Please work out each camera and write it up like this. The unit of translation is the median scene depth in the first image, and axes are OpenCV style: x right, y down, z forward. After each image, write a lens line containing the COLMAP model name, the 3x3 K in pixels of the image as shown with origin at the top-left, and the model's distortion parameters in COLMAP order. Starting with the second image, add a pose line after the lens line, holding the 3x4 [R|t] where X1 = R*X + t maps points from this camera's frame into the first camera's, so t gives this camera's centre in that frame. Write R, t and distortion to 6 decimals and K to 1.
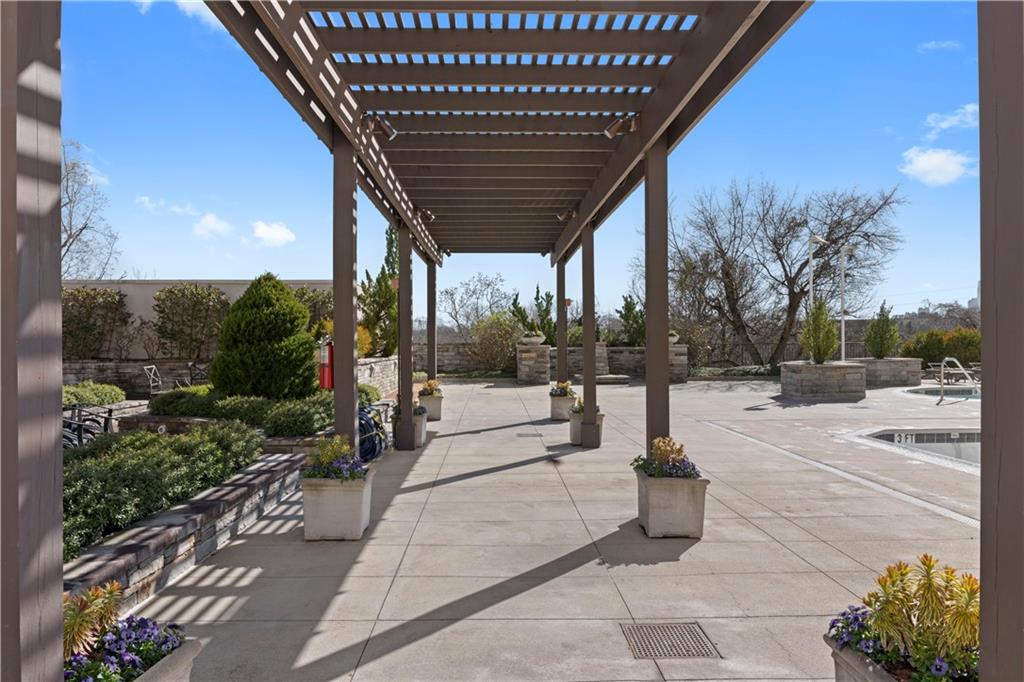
lens RADIAL K [[682.8, 0, 511.9], [0, 682.8, 341.6], [0, 0, 1]] dist [-0.009209, -0.003988]
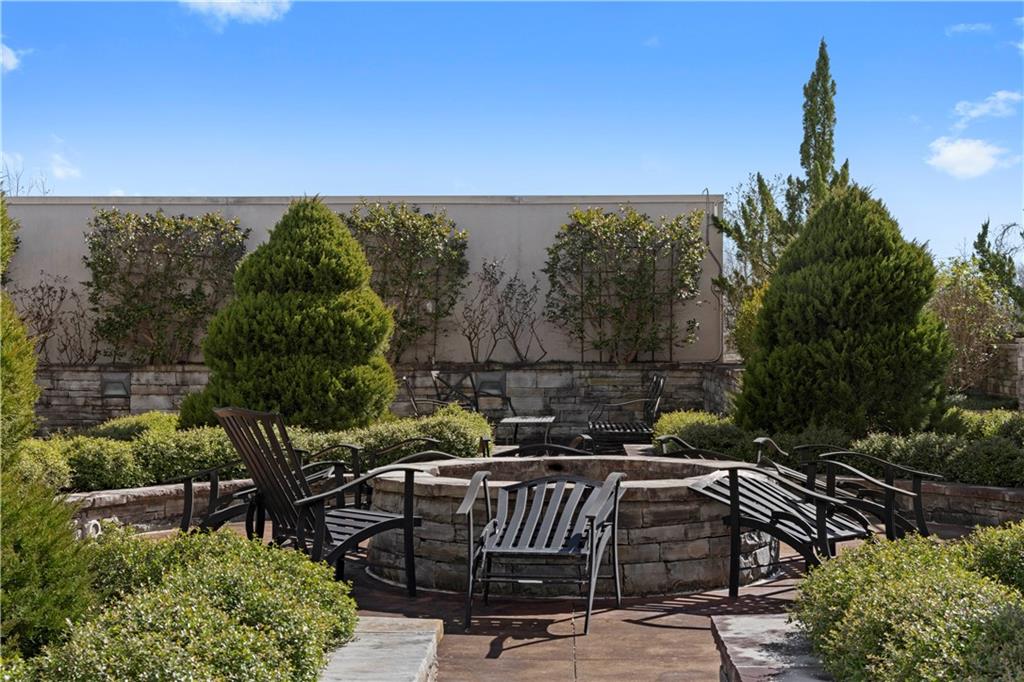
lens RADIAL K [[1591.7, 0, 511.8], [0, 1591.7, 340.8], [0, 0, 1]] dist [0.045832, 0.000000]
pose [[0.994506, 0.001399, -0.104669, -0.509619], [-0.000943, 0.999990, 0.004407, 0.007276], [0.104675, -0.004284, 0.994497, -0.186419]]
